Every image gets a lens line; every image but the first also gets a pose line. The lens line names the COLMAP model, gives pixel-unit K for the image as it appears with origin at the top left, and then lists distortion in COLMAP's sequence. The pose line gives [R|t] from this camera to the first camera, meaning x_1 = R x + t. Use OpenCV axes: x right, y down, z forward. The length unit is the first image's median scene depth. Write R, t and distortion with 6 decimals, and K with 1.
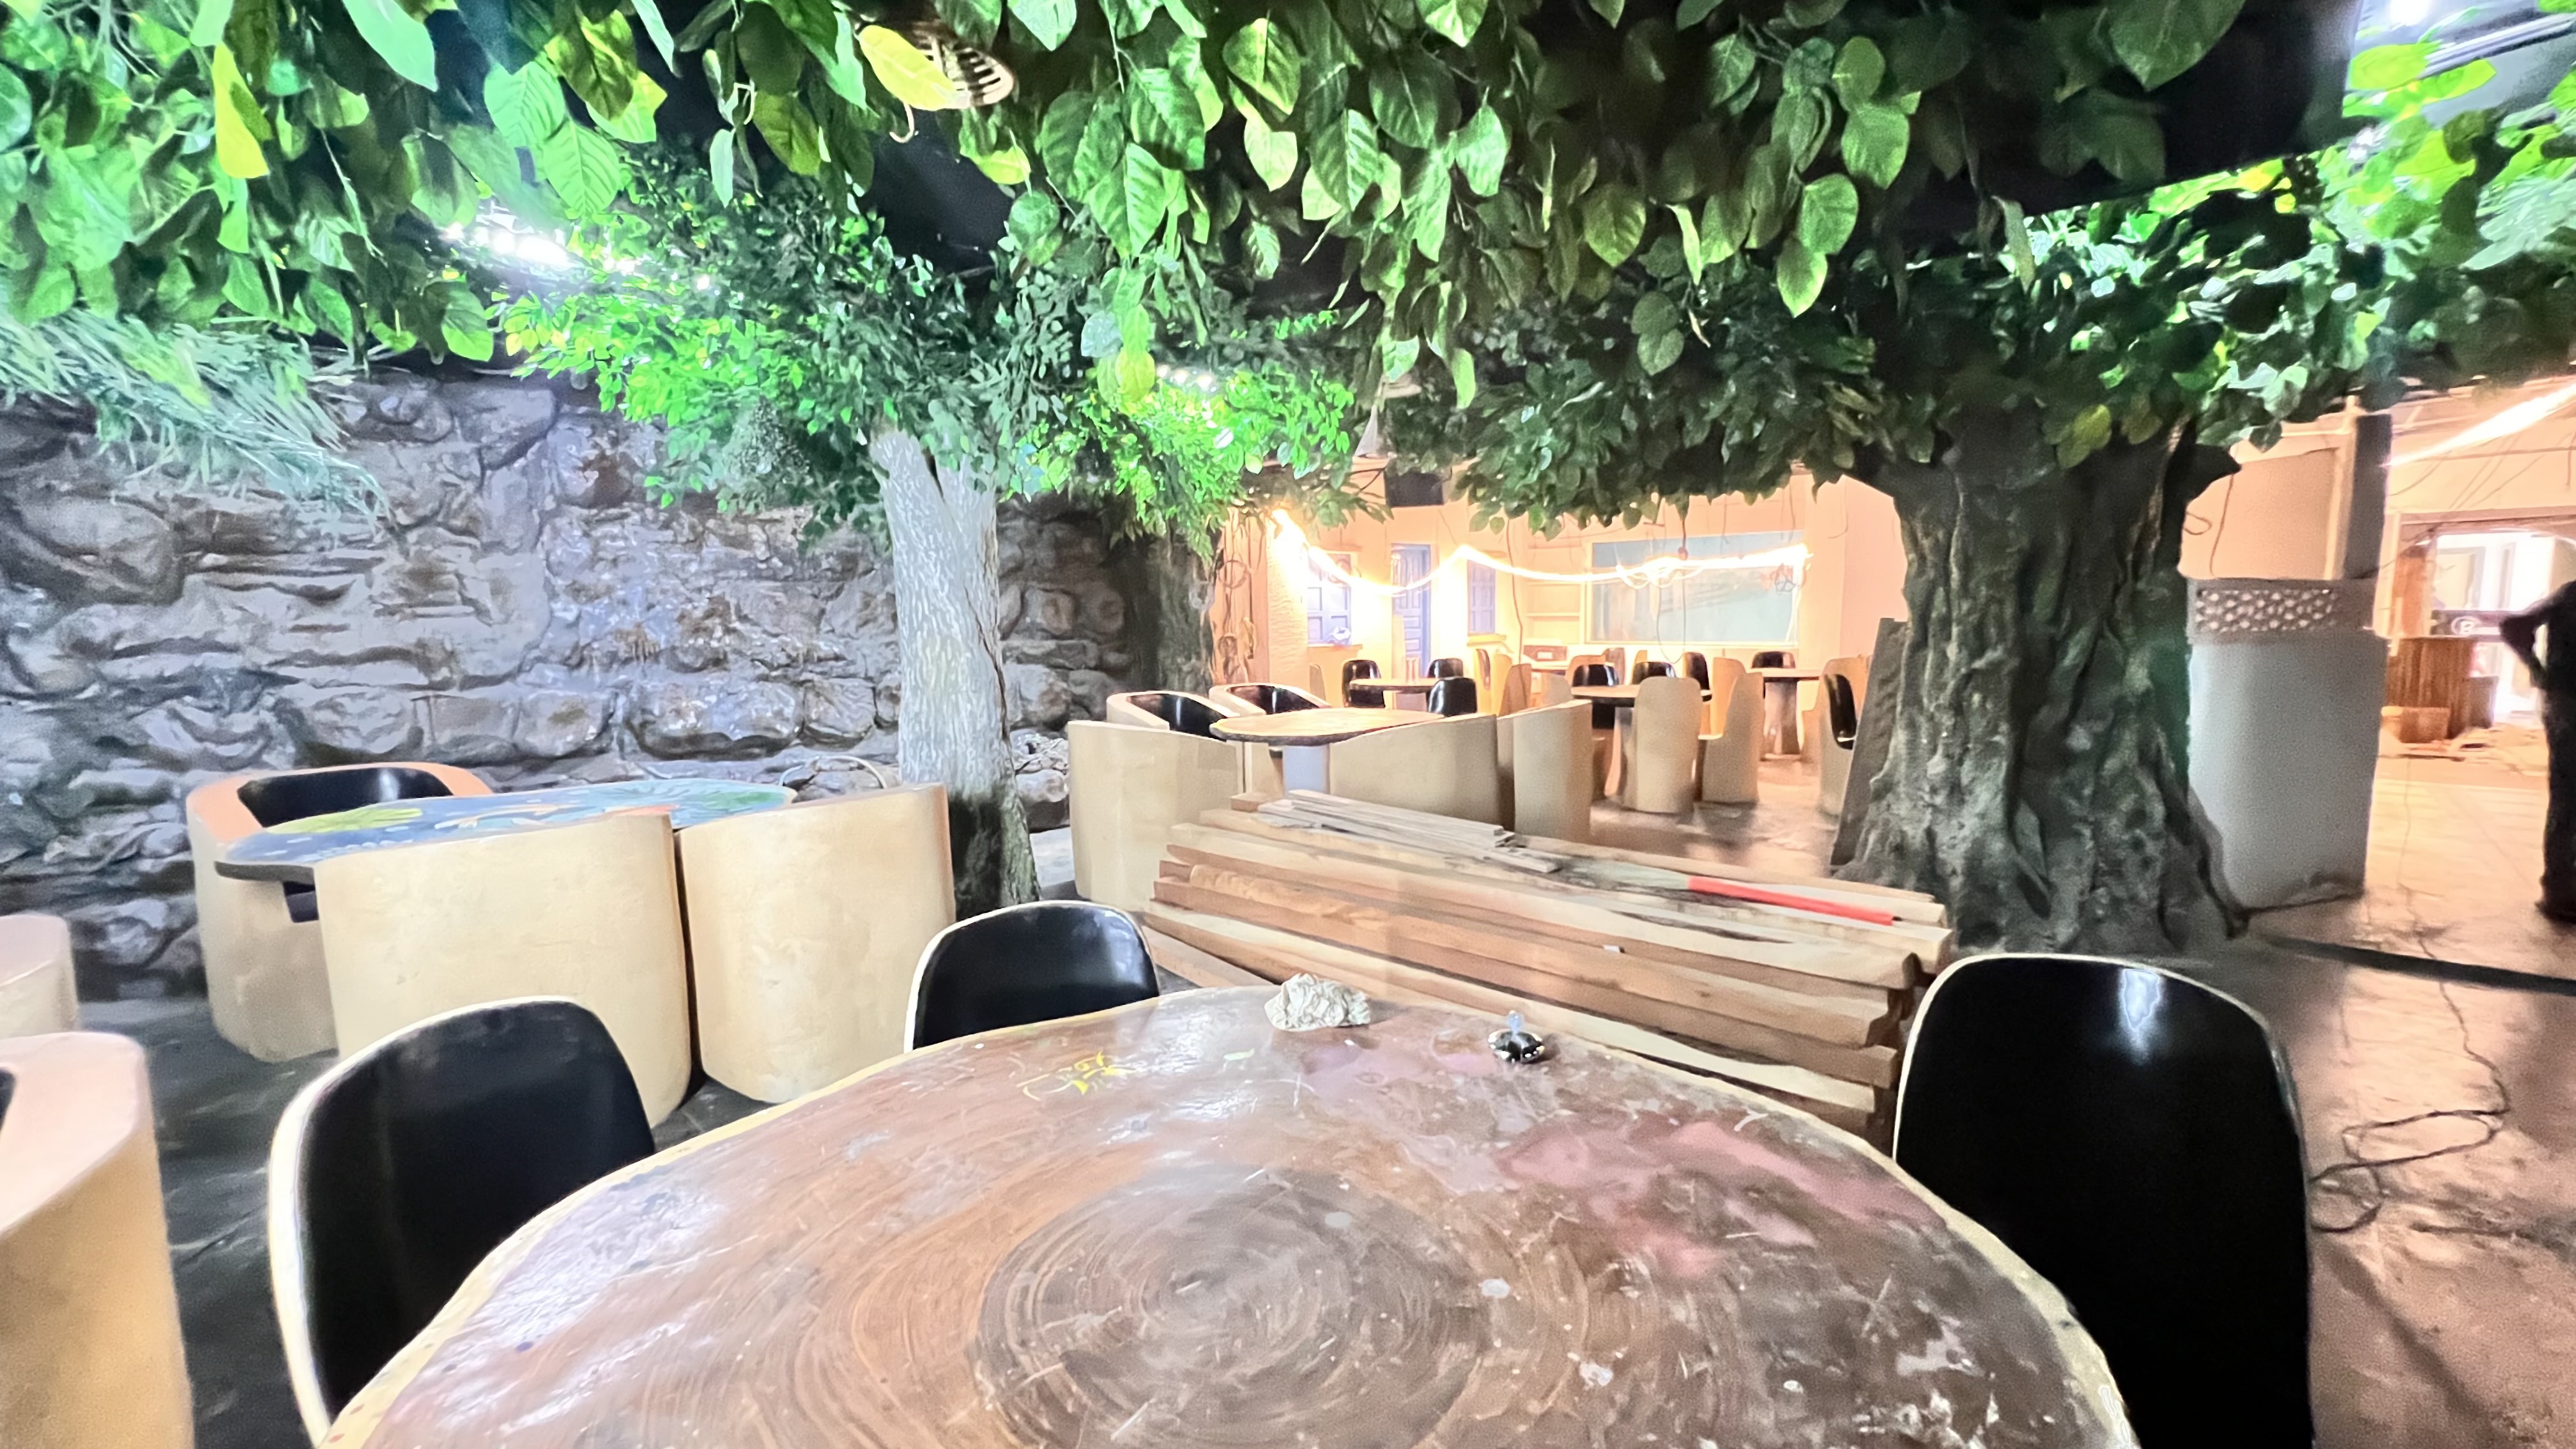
lens RADIAL K [[1031.5, 0, 1282.3], [0, 1031.5, 721.1], [0, 0, 1]] dist [-0.001862, 0.001153]
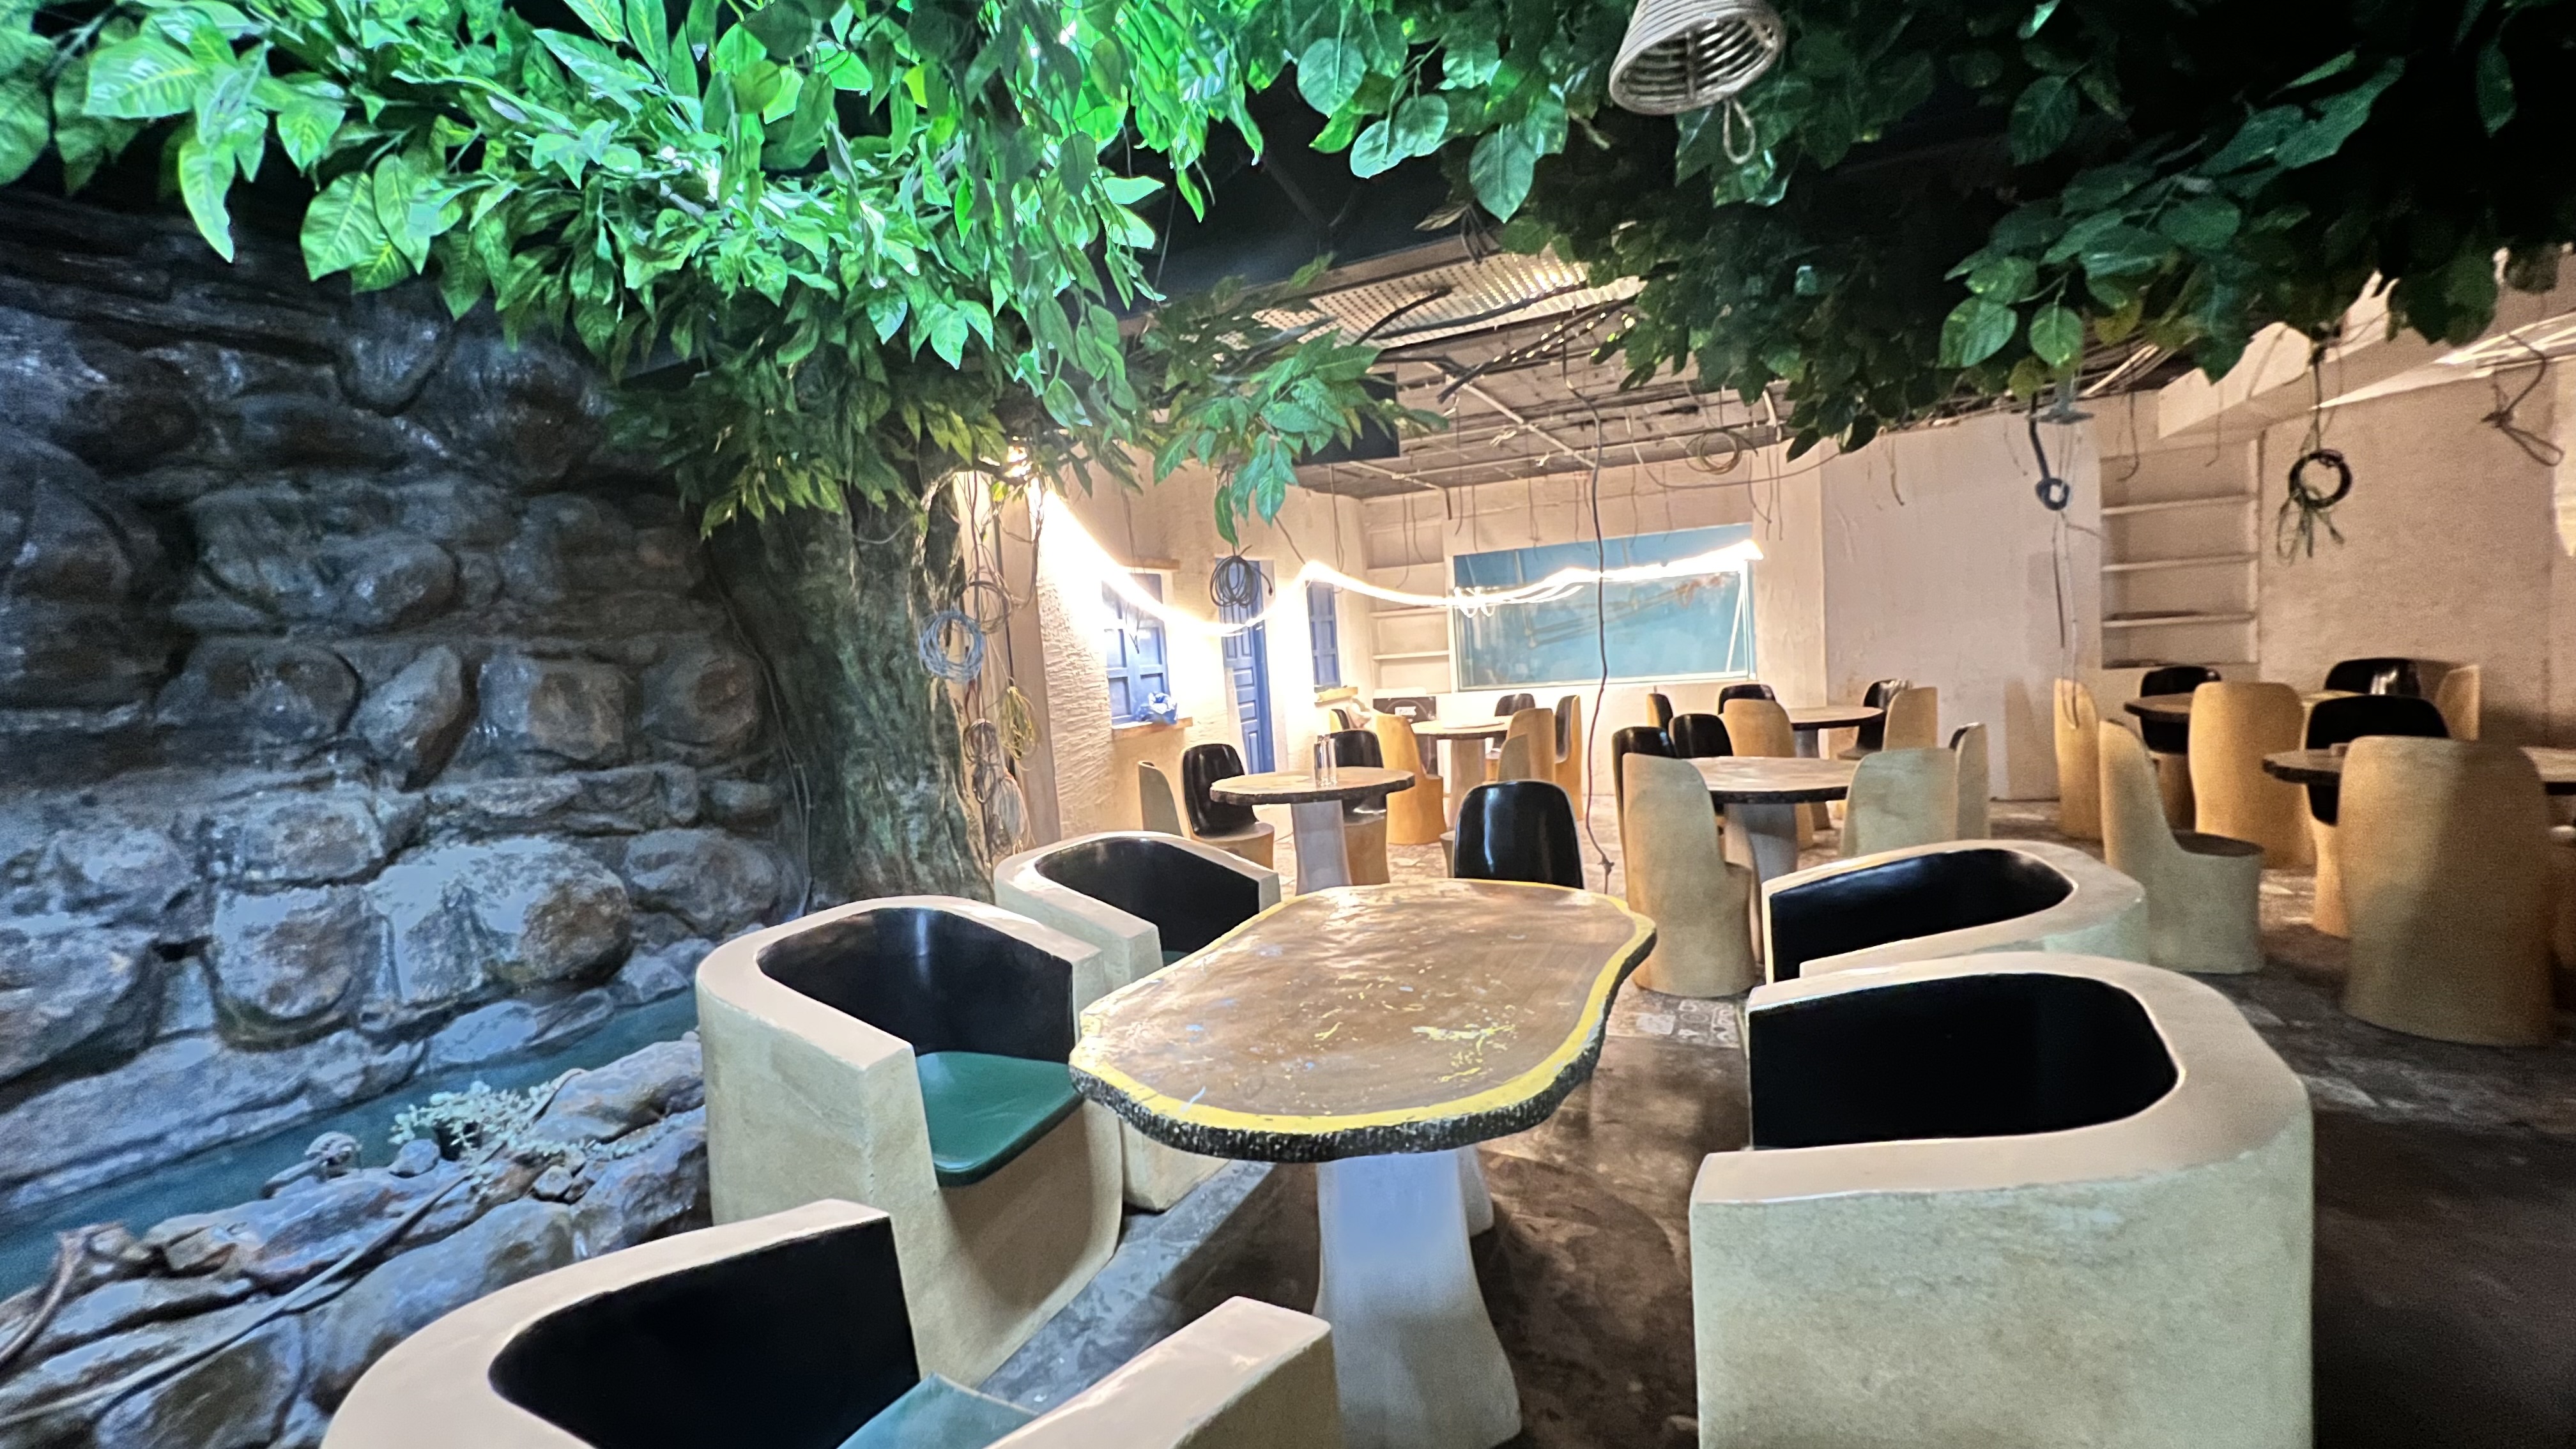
lens RADIAL K [[1031.5, 0, 1282.3], [0, 1031.5, 721.1], [0, 0, 1]] dist [-0.001862, 0.001153]
pose [[0.953630, -0.074915, 0.291508, -0.090057], [0.090051, 0.995180, -0.038838, -0.076212], [-0.287193, 0.063287, 0.955780, 0.688507]]
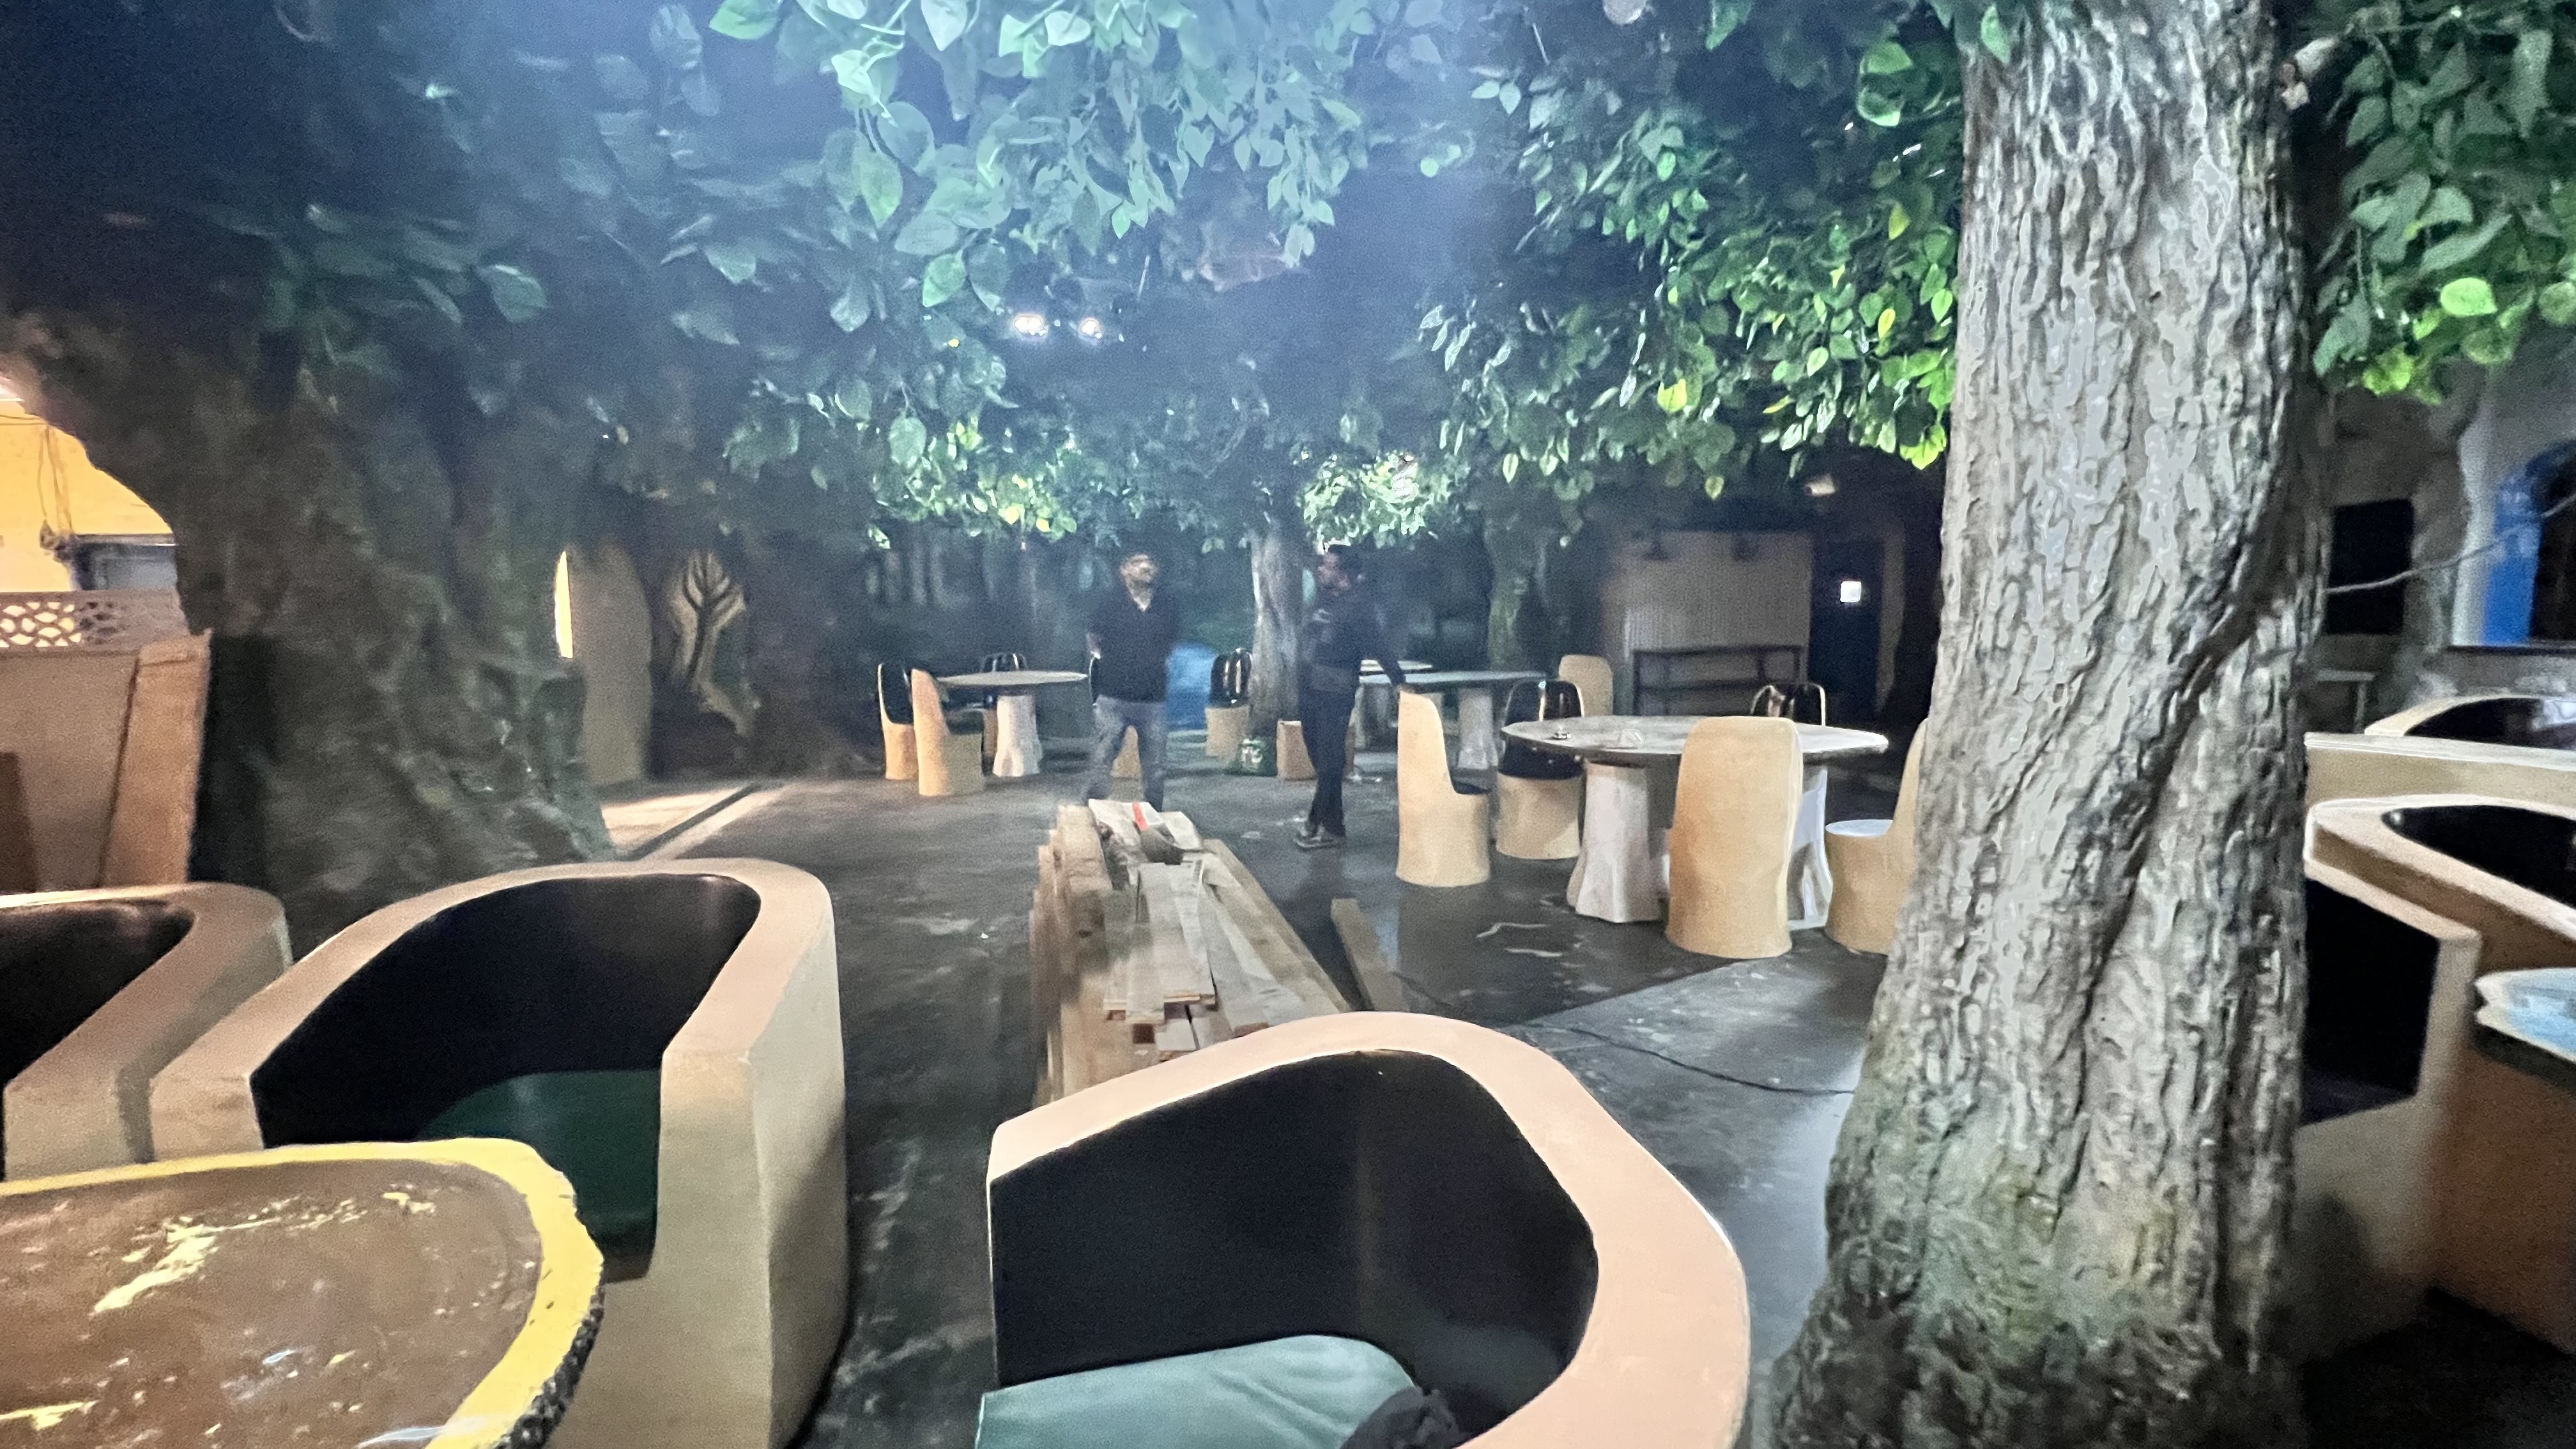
lens RADIAL K [[1031.5, 0, 1282.3], [0, 1031.5, 721.1], [0, 0, 1]] dist [-0.001862, 0.001153]
pose [[-0.820185, -0.039089, 0.570761, -0.198094], [0.088840, 0.976858, 0.194565, -0.094341], [-0.565158, 0.210286, -0.797732, 0.973034]]
